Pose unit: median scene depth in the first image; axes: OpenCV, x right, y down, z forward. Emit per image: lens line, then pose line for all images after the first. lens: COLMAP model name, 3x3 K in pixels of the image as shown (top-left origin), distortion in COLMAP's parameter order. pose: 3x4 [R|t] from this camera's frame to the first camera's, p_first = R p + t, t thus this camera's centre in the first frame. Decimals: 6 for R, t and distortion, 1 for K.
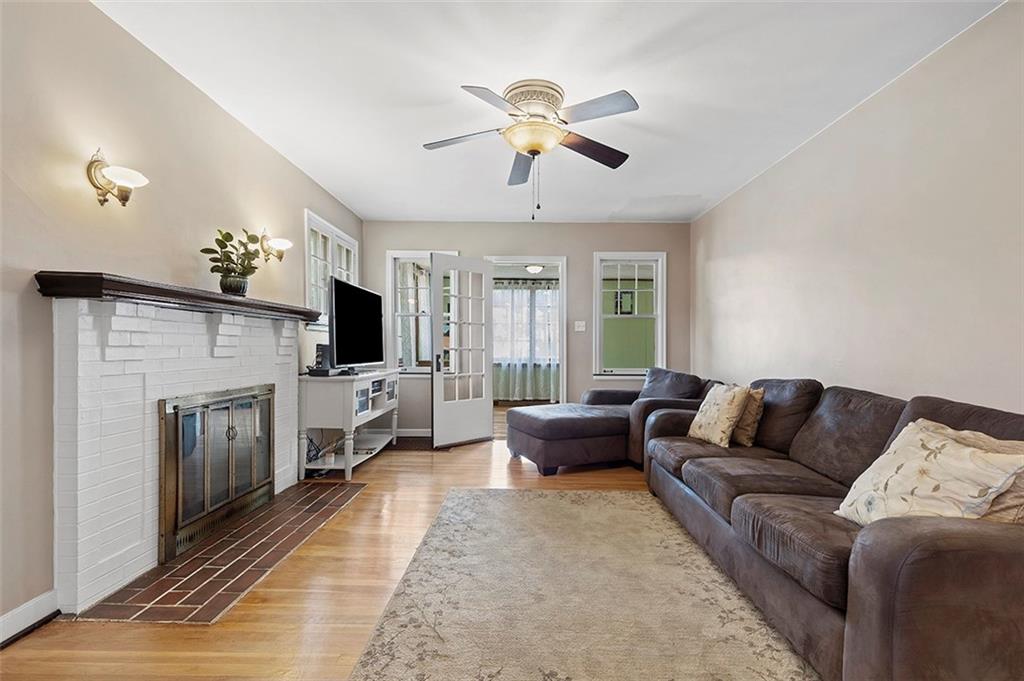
lens RADIAL K [[463.4, 0, 512.0], [0, 463.4, 345.8], [0, 0, 1]] dist [0.002222, -0.000357]
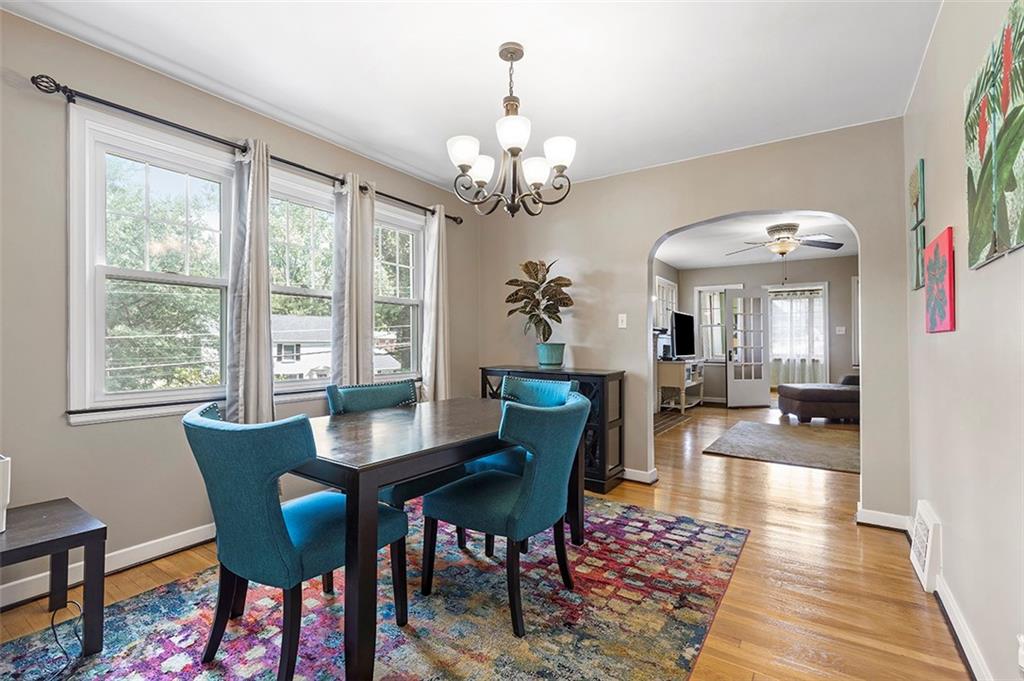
lens RADIAL K [[463.4, 0, 508.5], [0, 463.4, 341.2], [0, 0, 1]] dist [0.002222, -0.000357]
pose [[0.836197, -0.010643, -0.548326, 0.095315], [0.006168, 0.999931, -0.010002, -0.002625], [0.548394, 0.004982, 0.836205, -0.908155]]
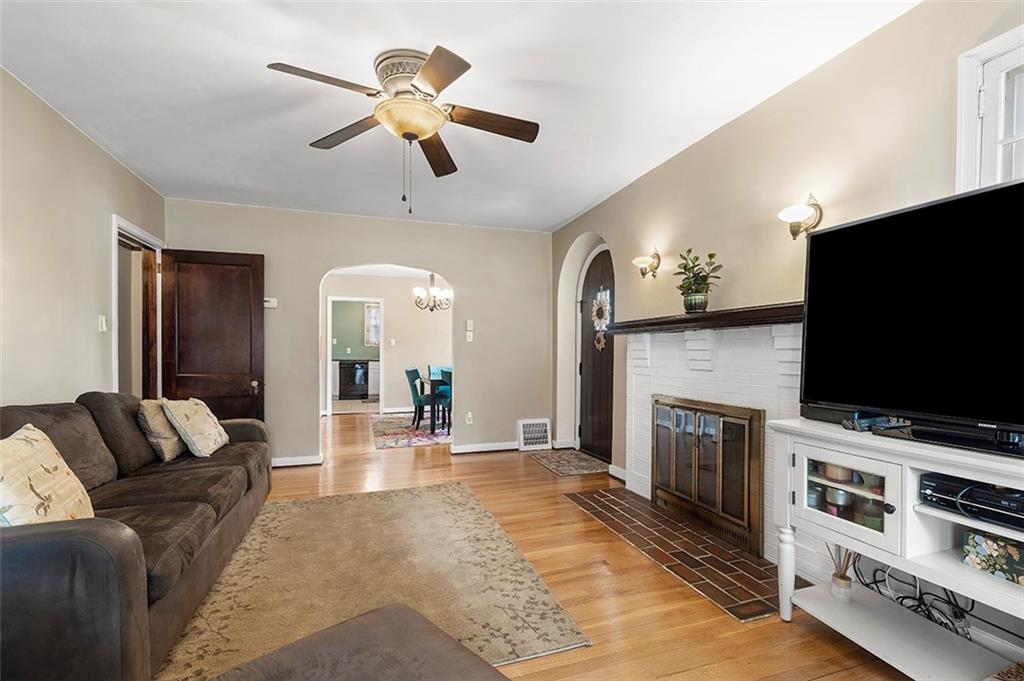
lens RADIAL K [[463.4, 0, 522.8], [0, 463.4, 359.6], [0, 0, 1]] dist [0.002222, -0.000357]
pose [[-0.935632, -0.007020, -0.352907, 0.098426], [-0.009861, 0.999932, 0.006254, -0.002339], [0.352839, 0.009332, -0.935637, 1.204515]]
